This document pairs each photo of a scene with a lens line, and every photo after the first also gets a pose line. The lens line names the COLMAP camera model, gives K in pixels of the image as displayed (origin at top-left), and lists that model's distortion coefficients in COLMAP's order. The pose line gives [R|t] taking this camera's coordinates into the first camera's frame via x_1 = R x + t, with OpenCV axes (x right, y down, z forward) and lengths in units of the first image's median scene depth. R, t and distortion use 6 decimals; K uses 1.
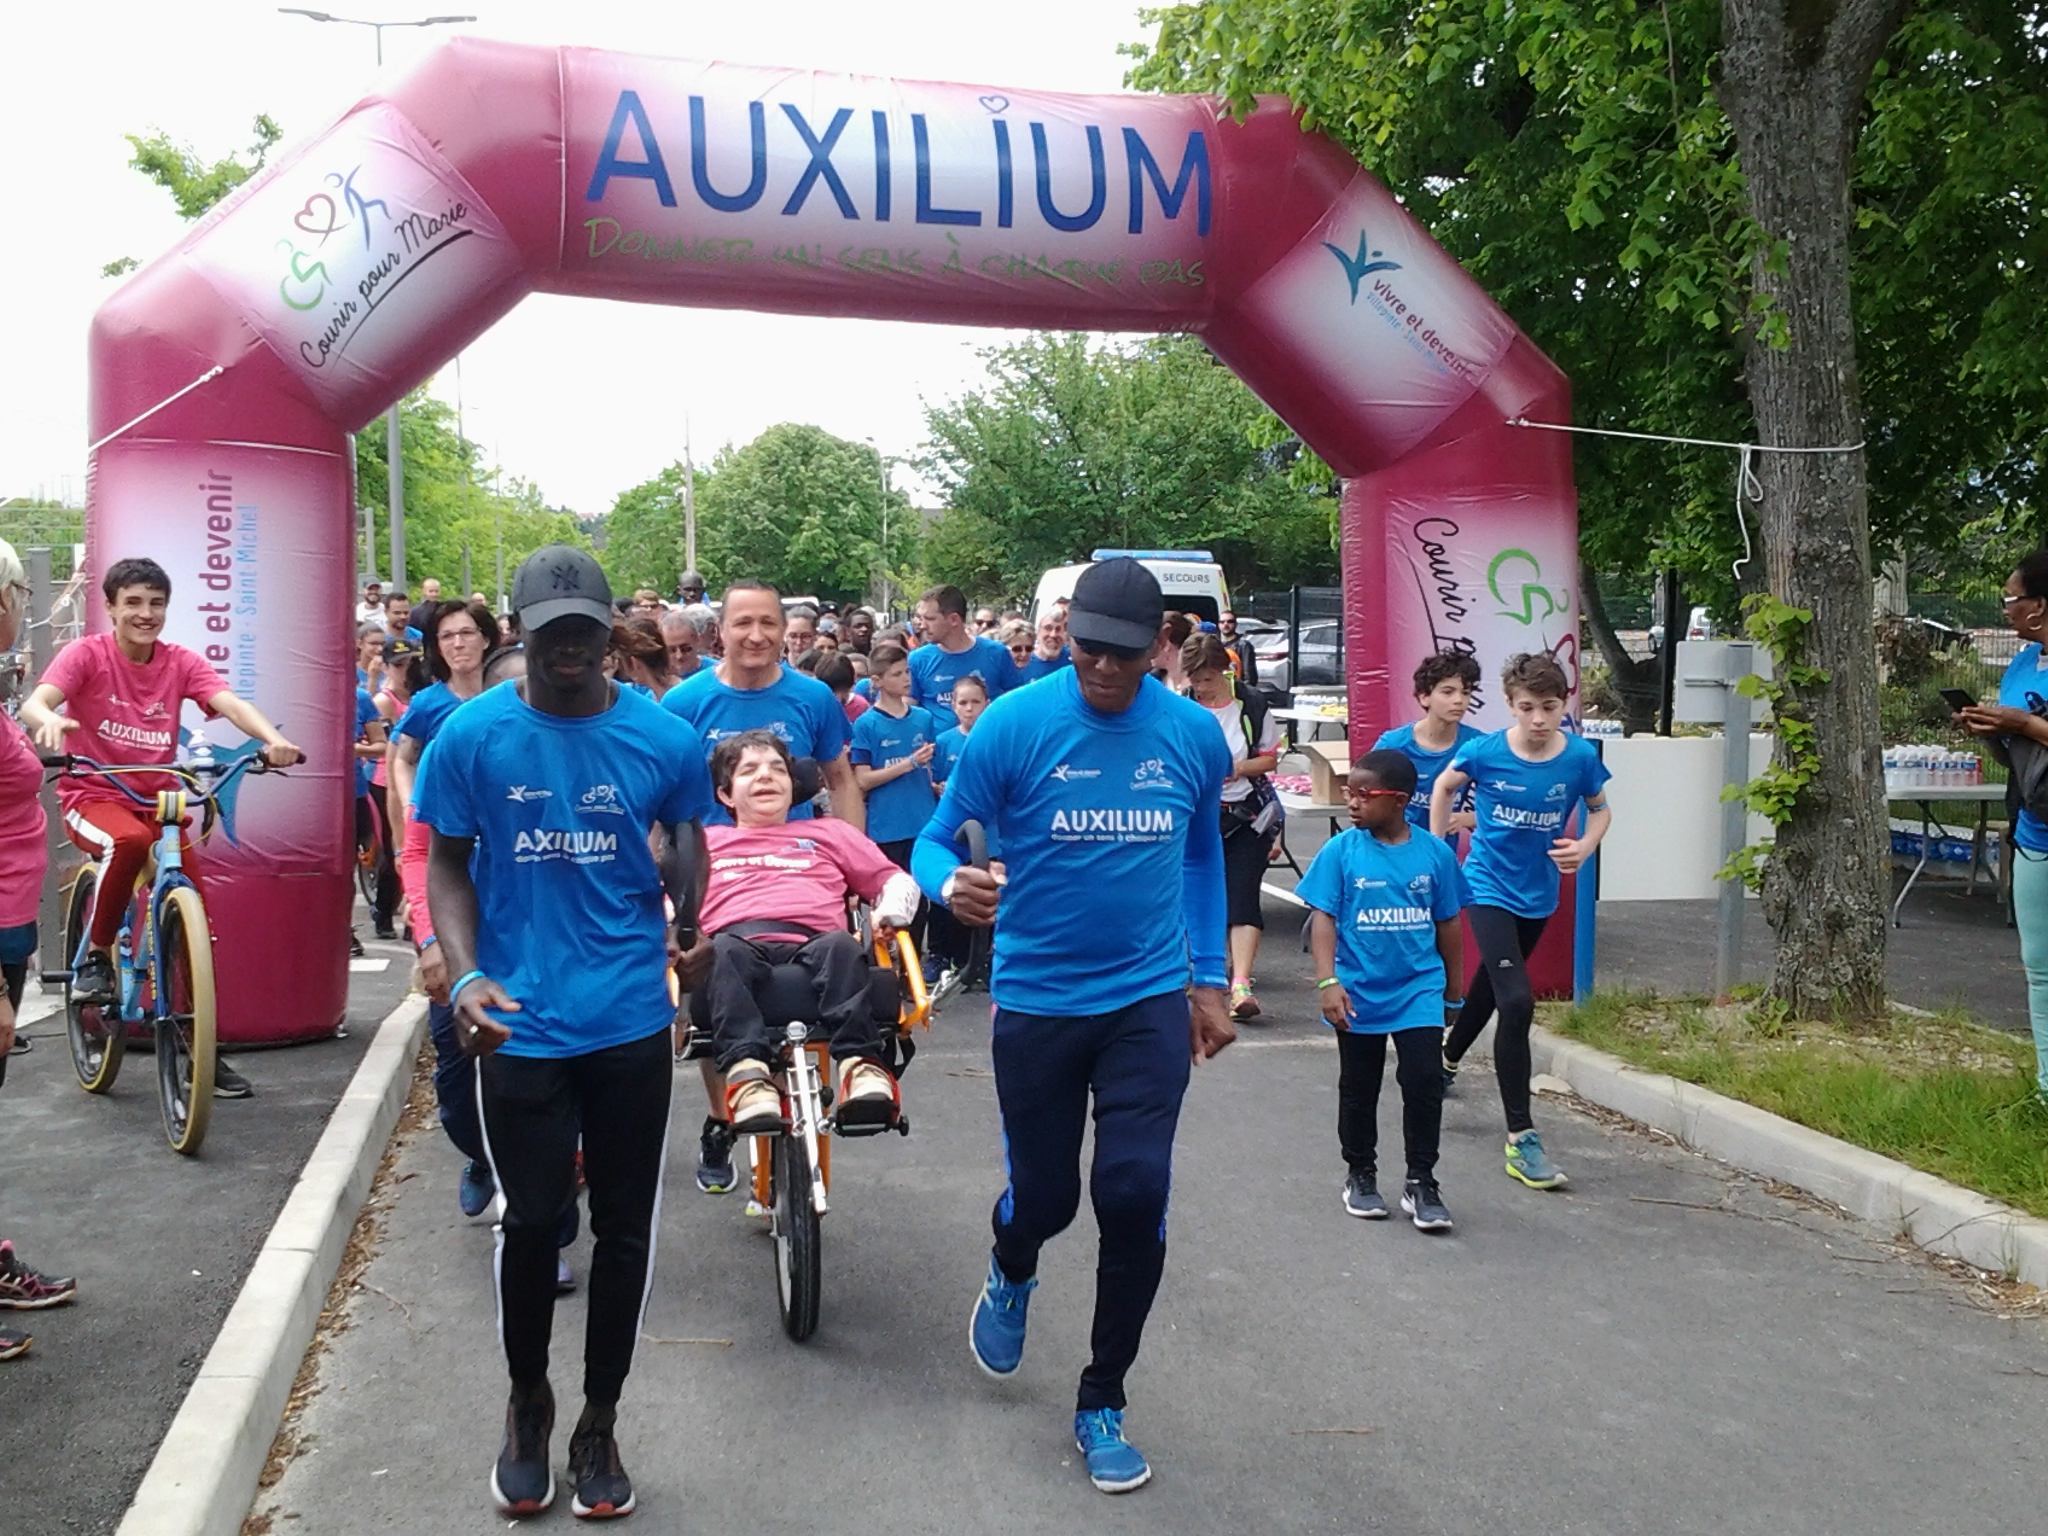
lens RADIAL K [[2197.6, 0, 1023.2], [0, 2197.6, 787.0], [0, 0, 1]] dist [0.020098, 0.000000]
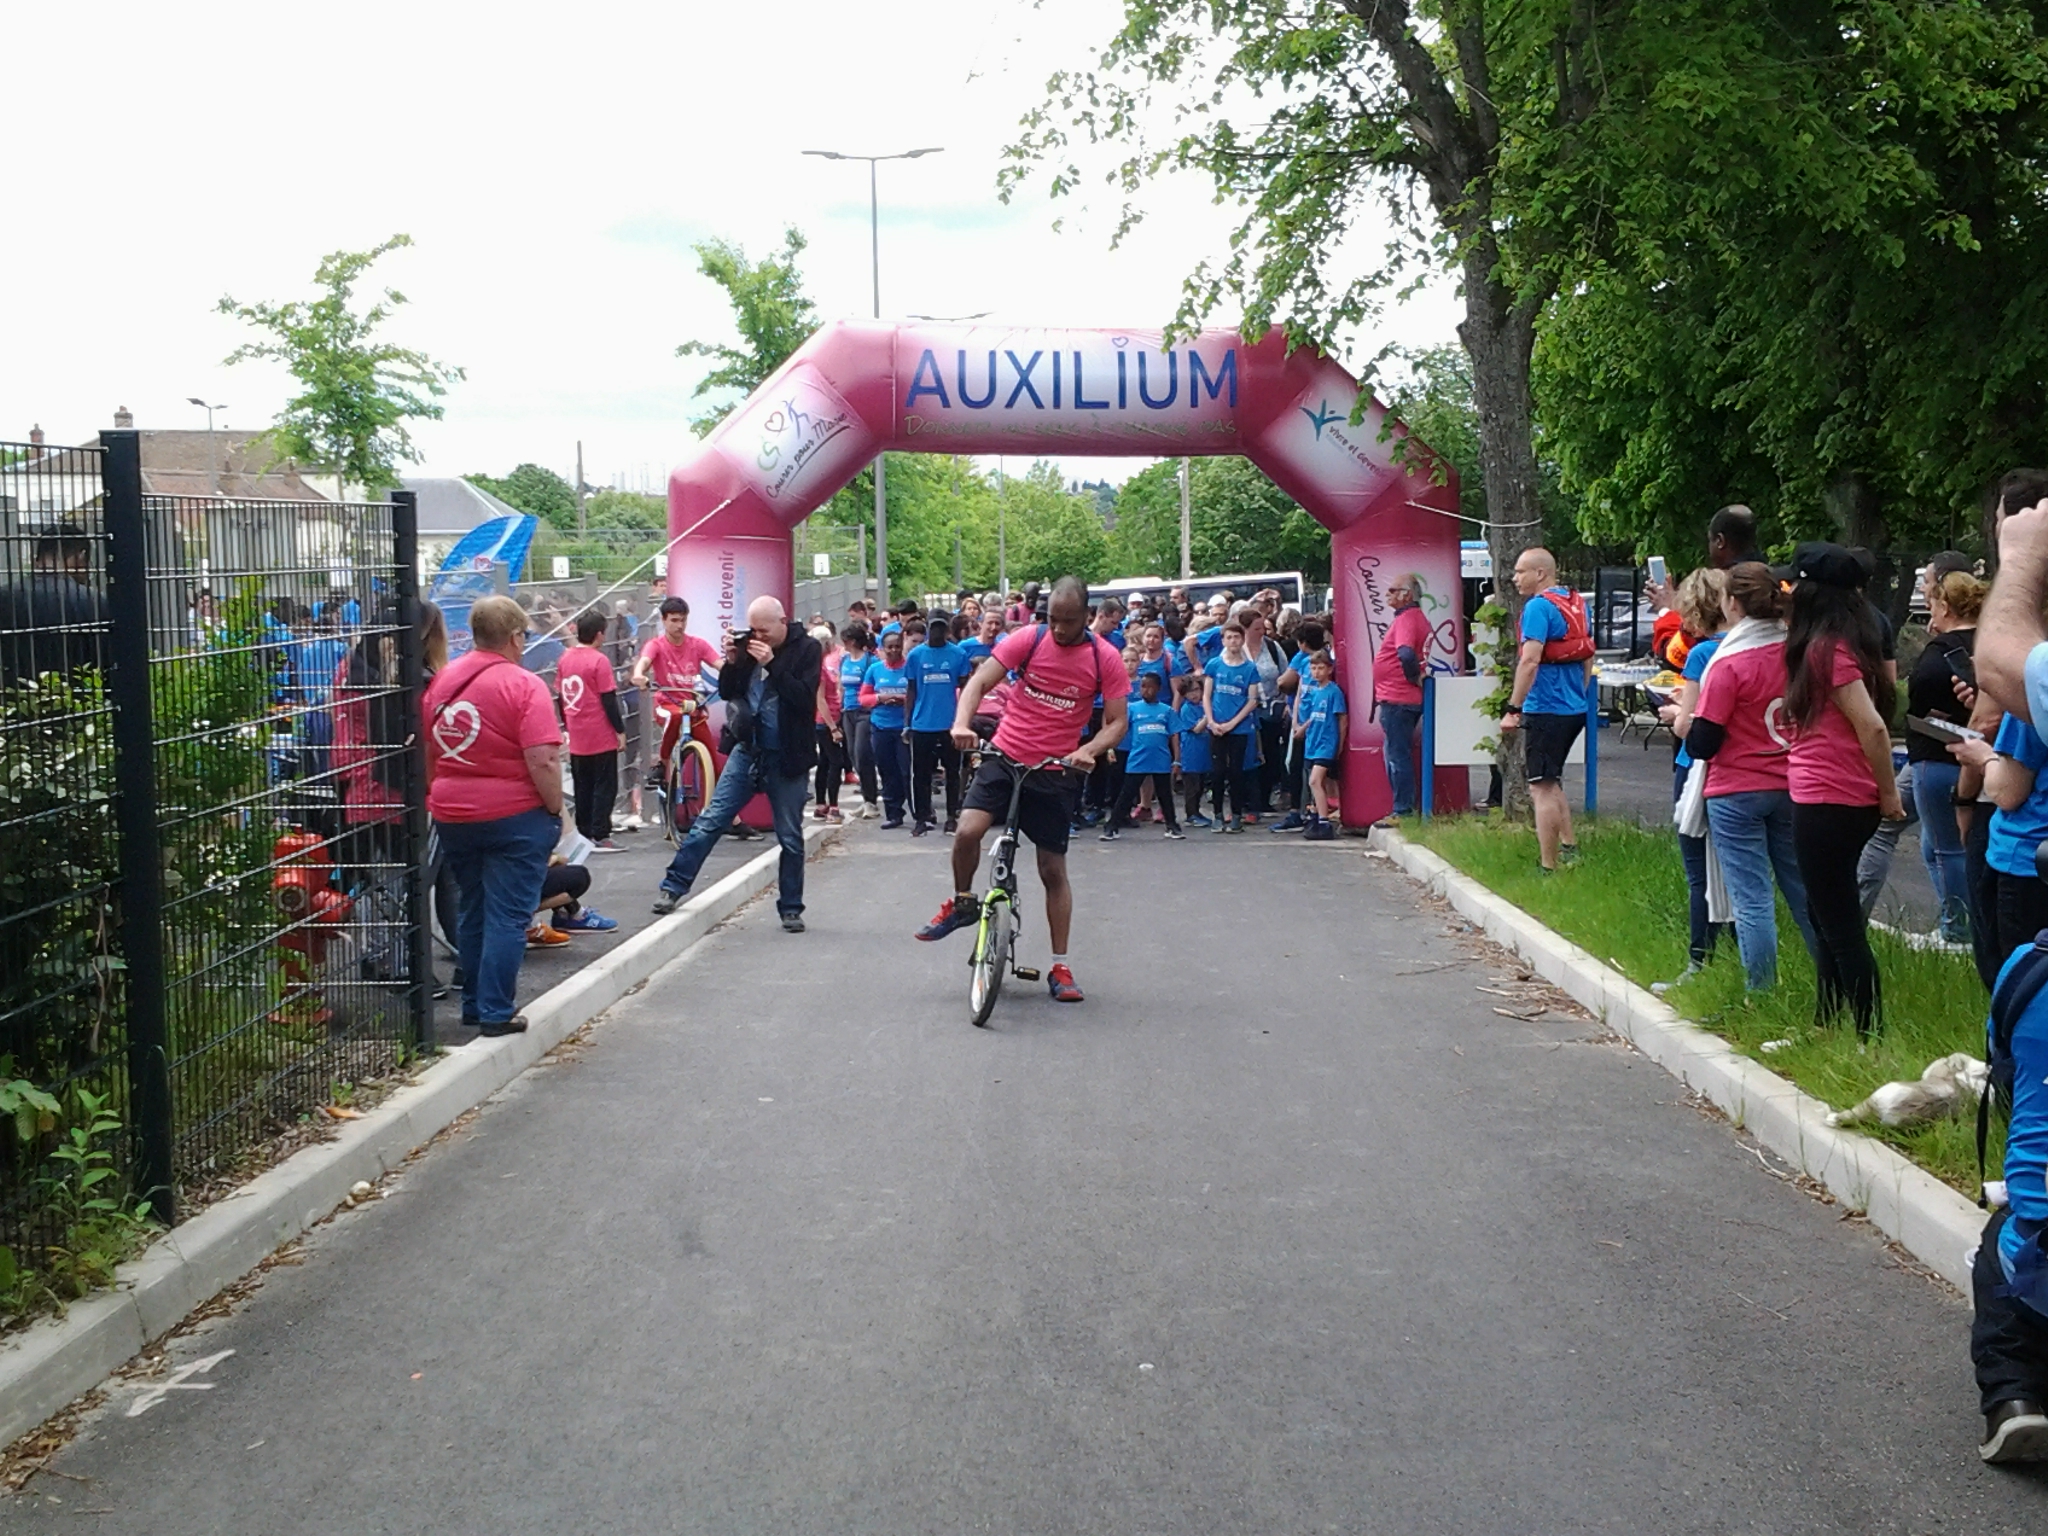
lens RADIAL K [[2197.6, 0, 1022.8], [0, 2197.6, 758.4], [0, 0, 1]] dist [0.020098, 0.000000]
pose [[0.971273, 0.003750, -0.237939, 0.359283], [-0.003616, 0.999993, 0.000997, 0.044138], [0.237941, -0.000108, 0.971280, -0.853440]]
